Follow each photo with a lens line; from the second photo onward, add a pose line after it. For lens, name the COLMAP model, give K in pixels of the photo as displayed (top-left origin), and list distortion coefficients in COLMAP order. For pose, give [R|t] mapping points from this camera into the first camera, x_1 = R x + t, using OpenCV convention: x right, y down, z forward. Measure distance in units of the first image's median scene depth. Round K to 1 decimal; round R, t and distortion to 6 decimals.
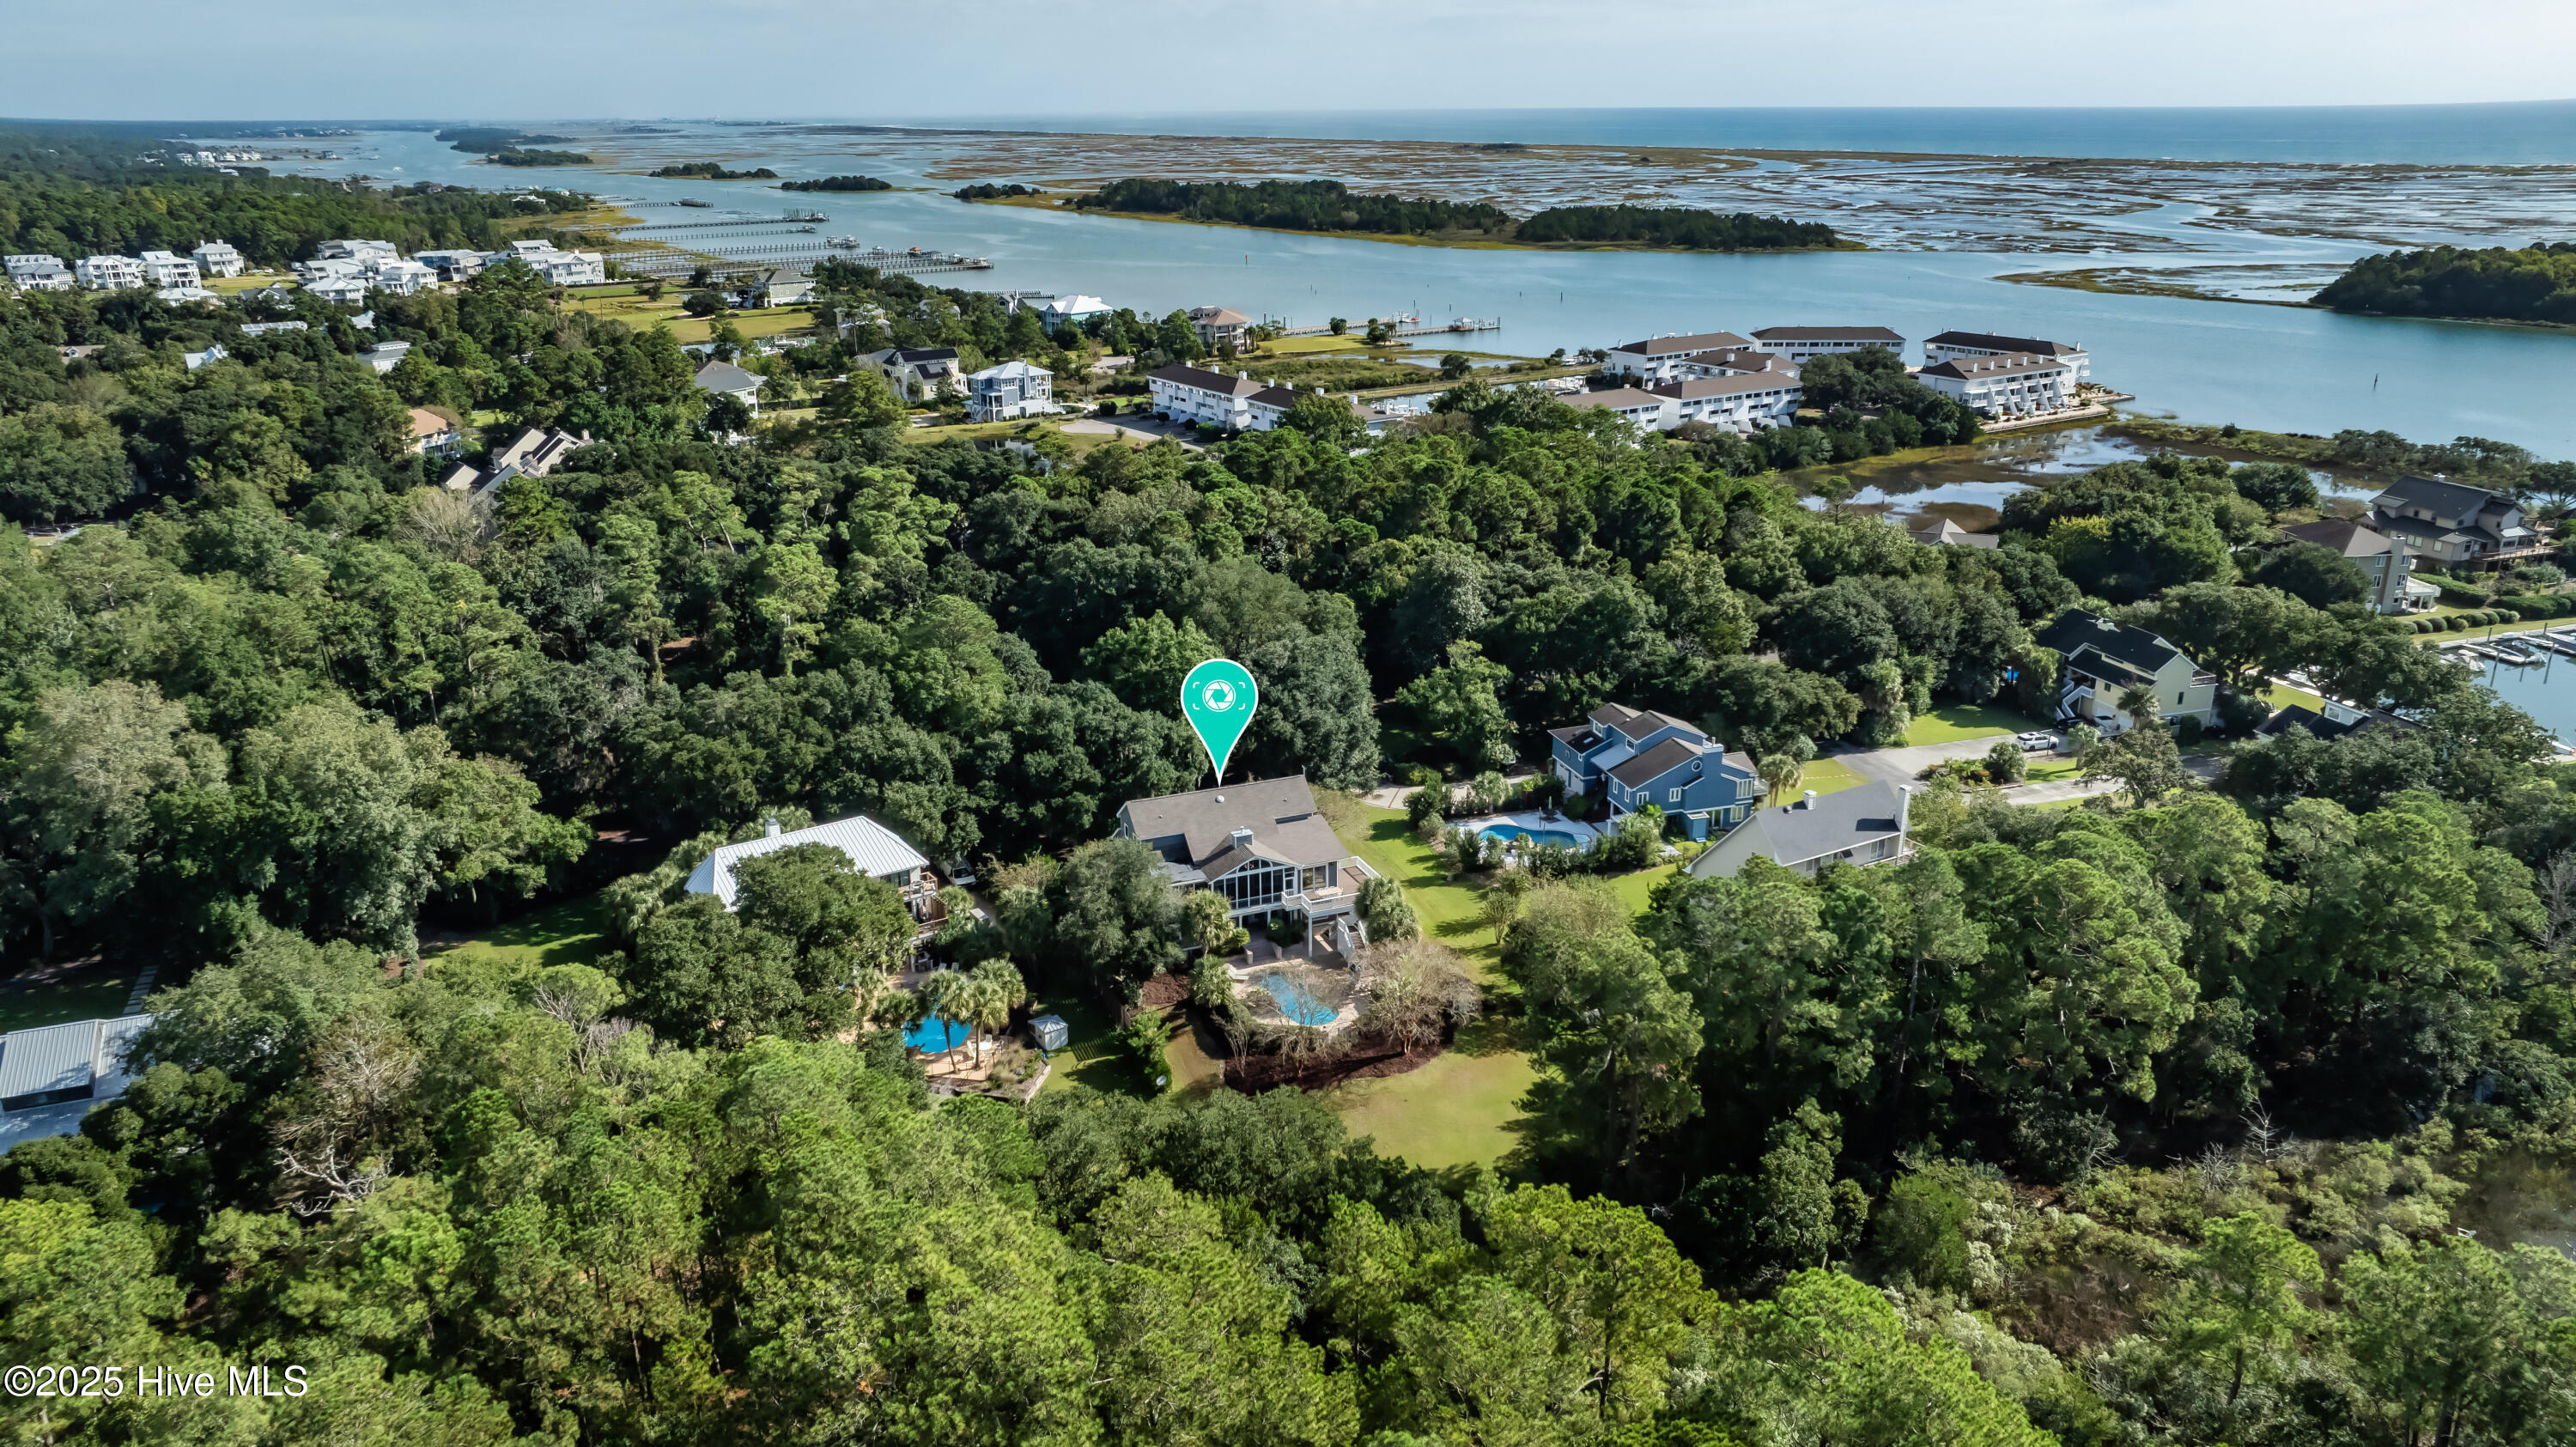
lens RADIAL K [[1808.1, 0, 1288.0], [0, 1808.1, 723.5], [0, 0, 1]] dist [-0.022668, 0.005407]
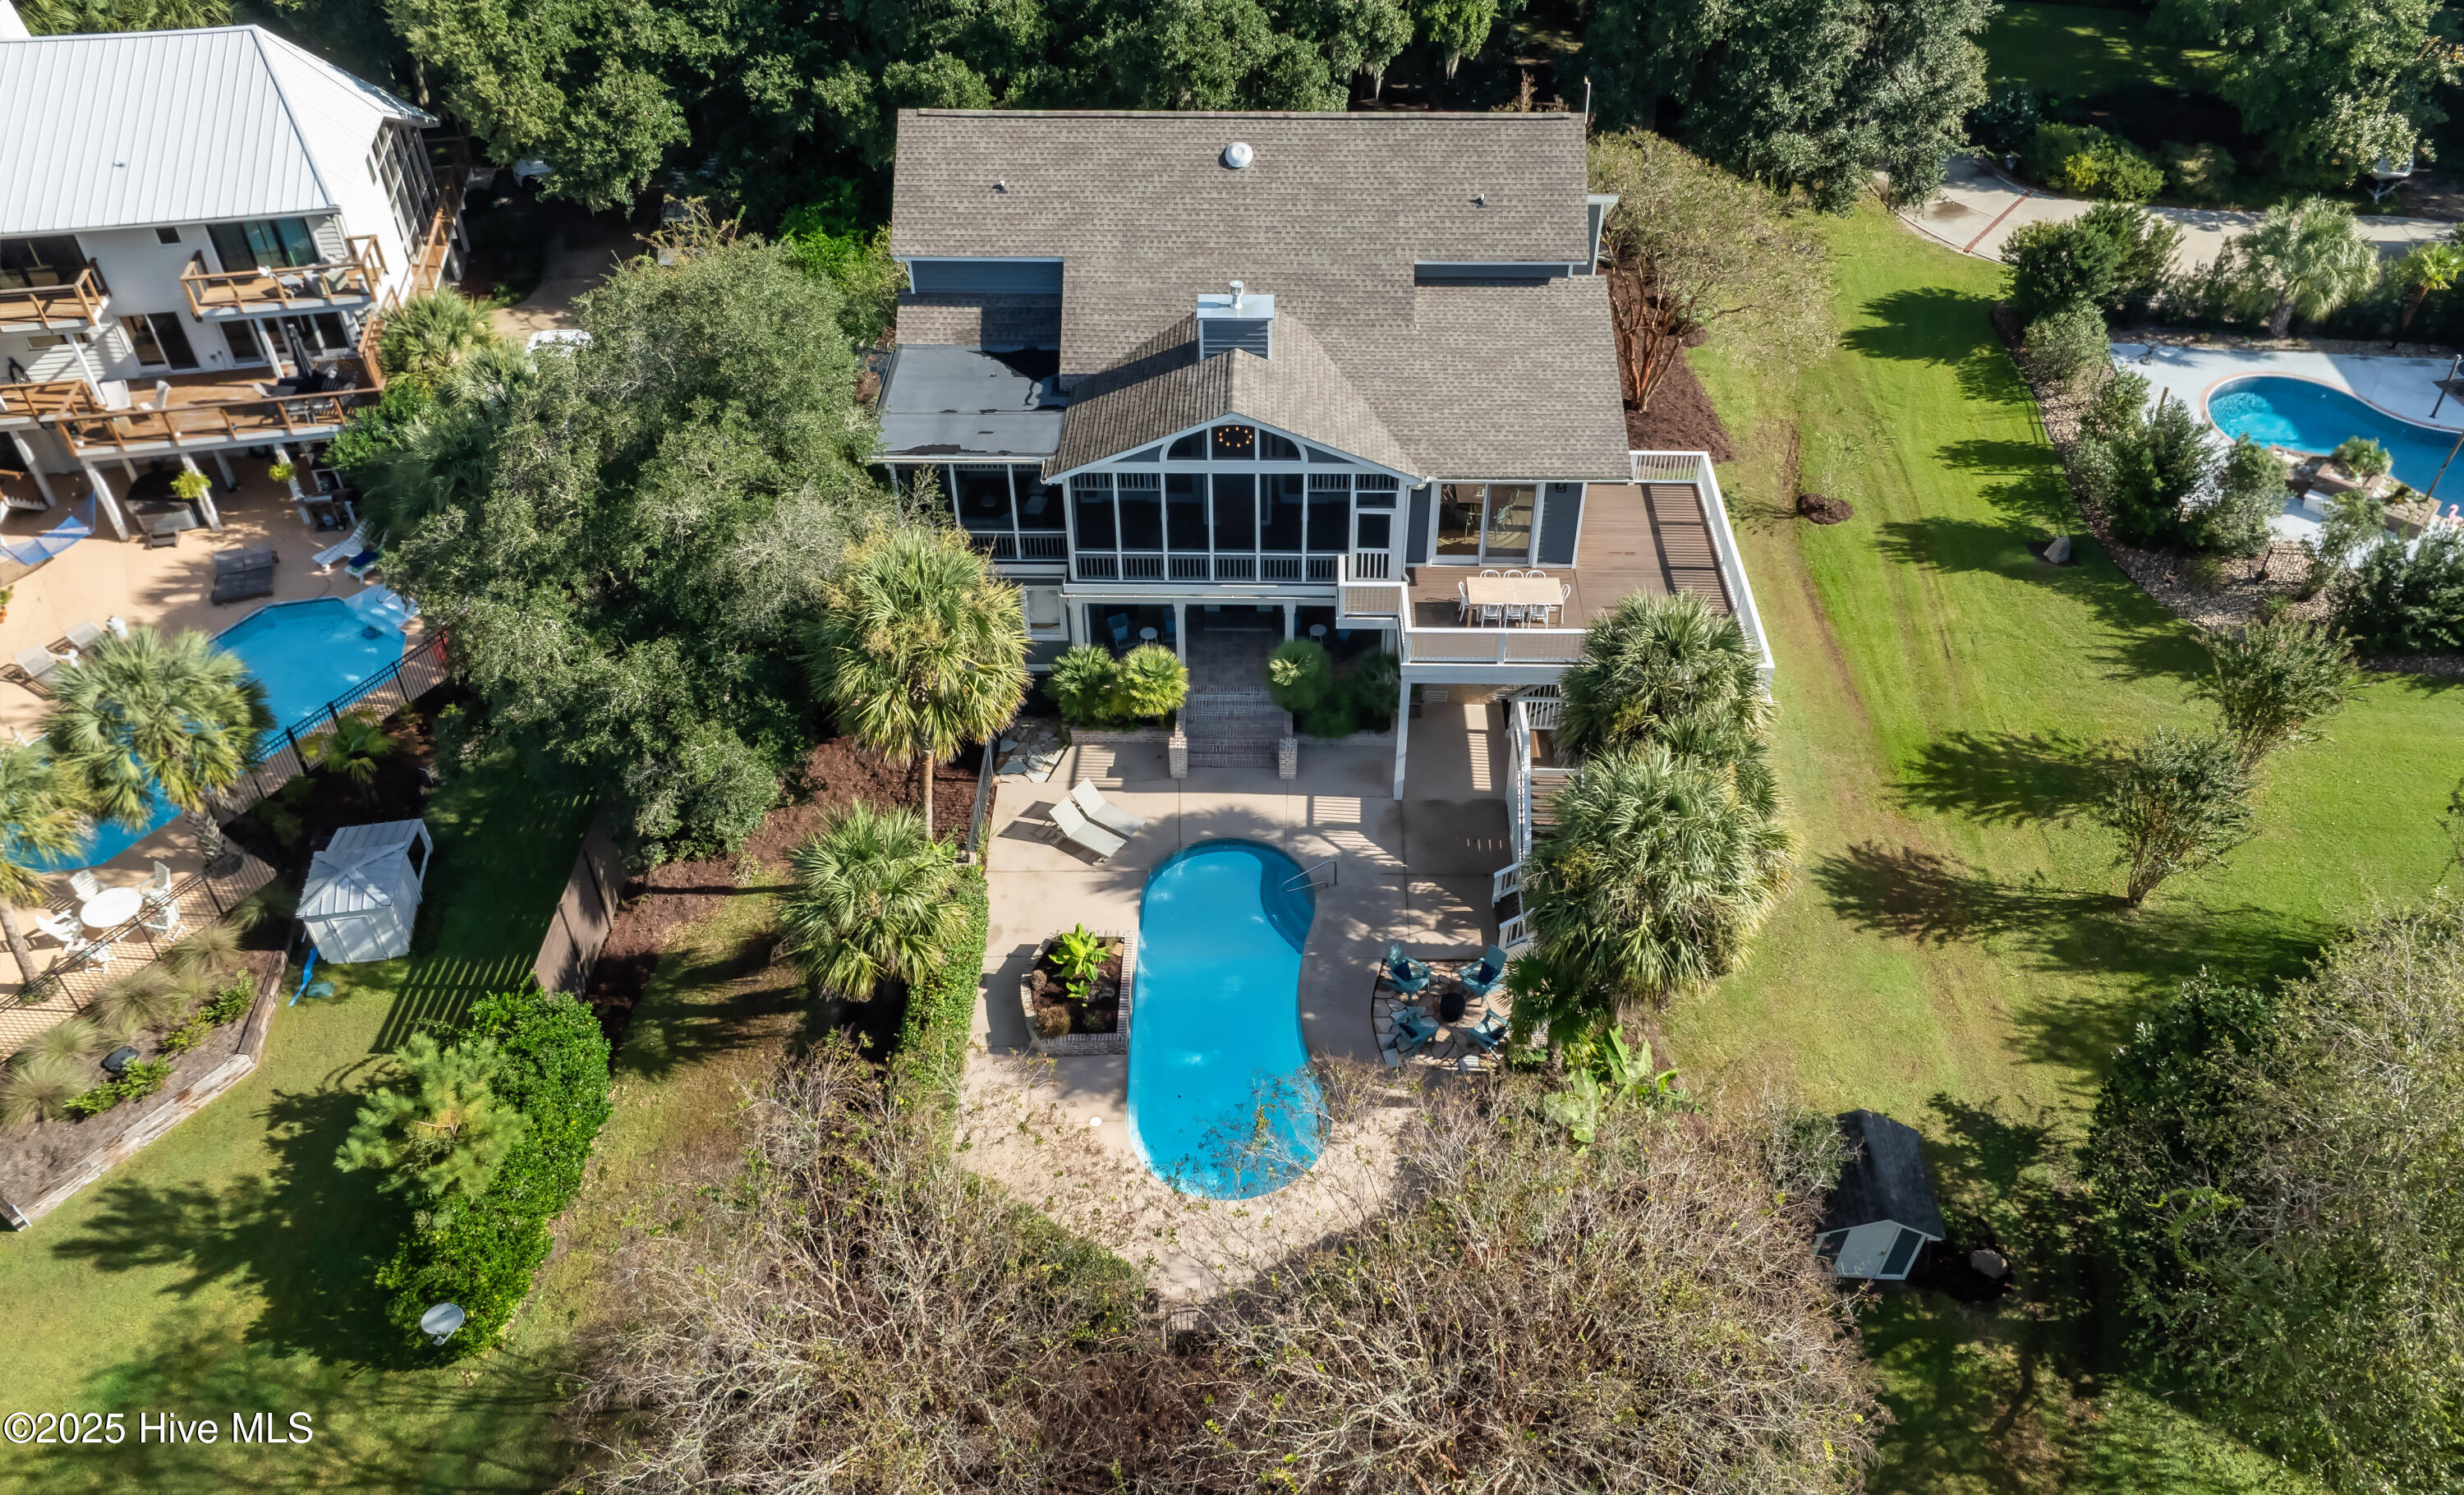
lens RADIAL K [[1849.3, 0, 1255.7], [0, 1849.3, 750.4], [0, 0, 1]] dist [-0.006886, 0.002974]
pose [[0.917201, 0.268347, -0.294503, 0.055645], [-0.133590, 0.903511, 0.407213, 0.006603], [0.375361, -0.334153, 0.864549, 0.558086]]
